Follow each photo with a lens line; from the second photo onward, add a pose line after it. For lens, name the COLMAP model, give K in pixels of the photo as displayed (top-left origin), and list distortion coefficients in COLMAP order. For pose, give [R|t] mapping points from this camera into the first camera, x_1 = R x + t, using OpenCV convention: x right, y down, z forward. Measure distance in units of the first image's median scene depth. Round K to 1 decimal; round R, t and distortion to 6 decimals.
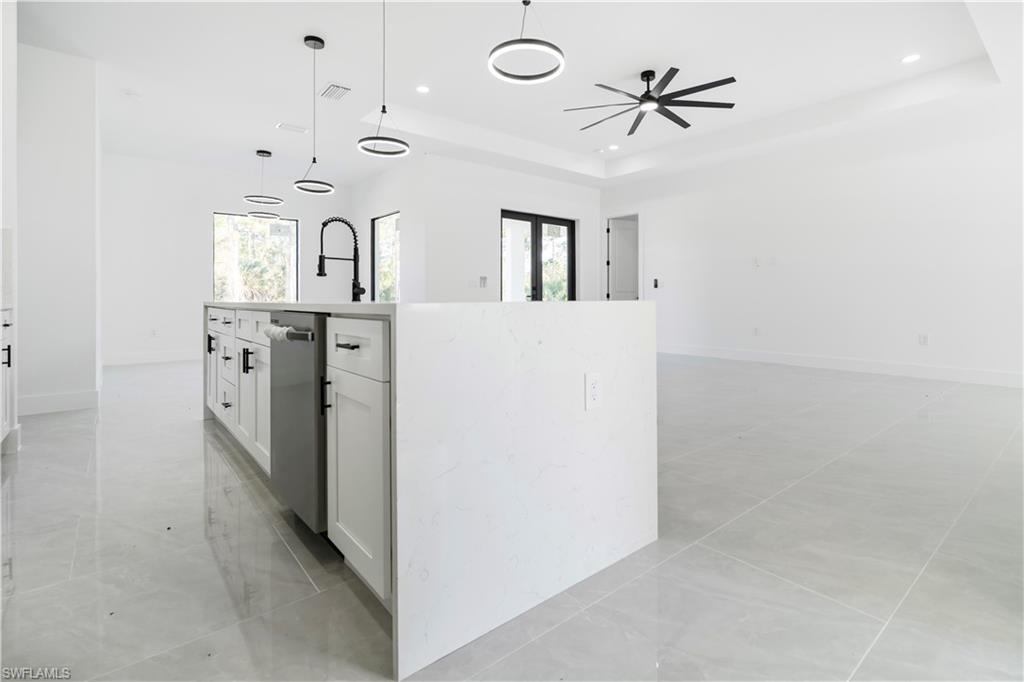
lens RADIAL K [[487.6, 0, 524.3], [0, 487.6, 297.8], [0, 0, 1]] dist [-0.002142, -0.000010]
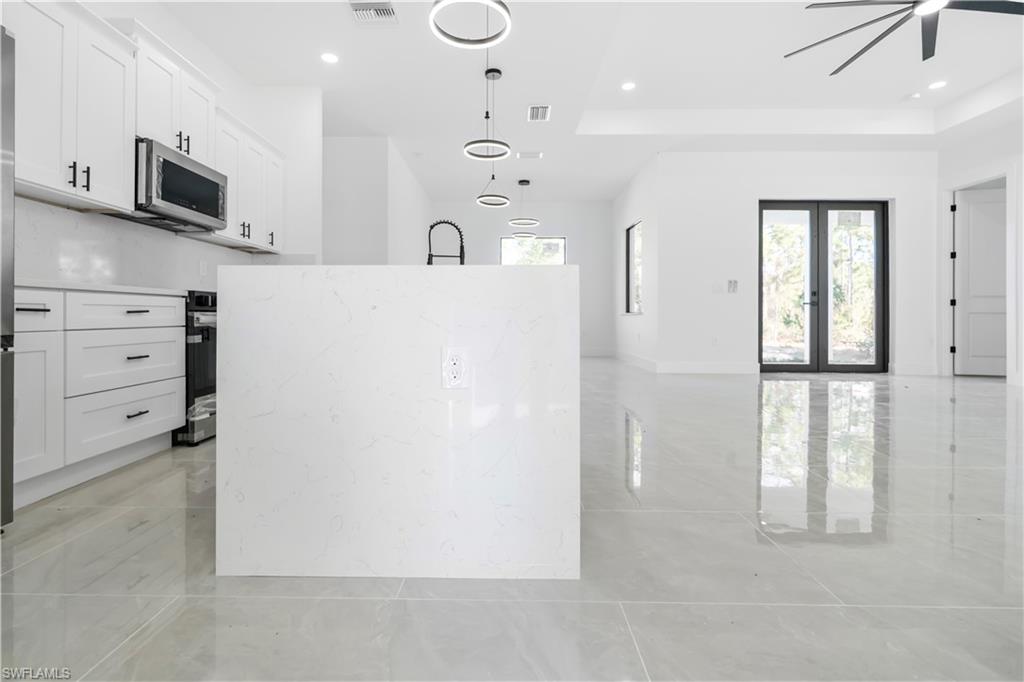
lens RADIAL K [[477.7, 0, 502.0], [0, 477.7, 313.9], [0, 0, 1]] dist [-0.000818, 0.000121]
pose [[0.754683, 0.003187, -0.656082, 0.159634], [-0.005701, 0.999982, -0.001700, 0.019838], [0.656065, 0.005023, 0.754688, 0.085064]]
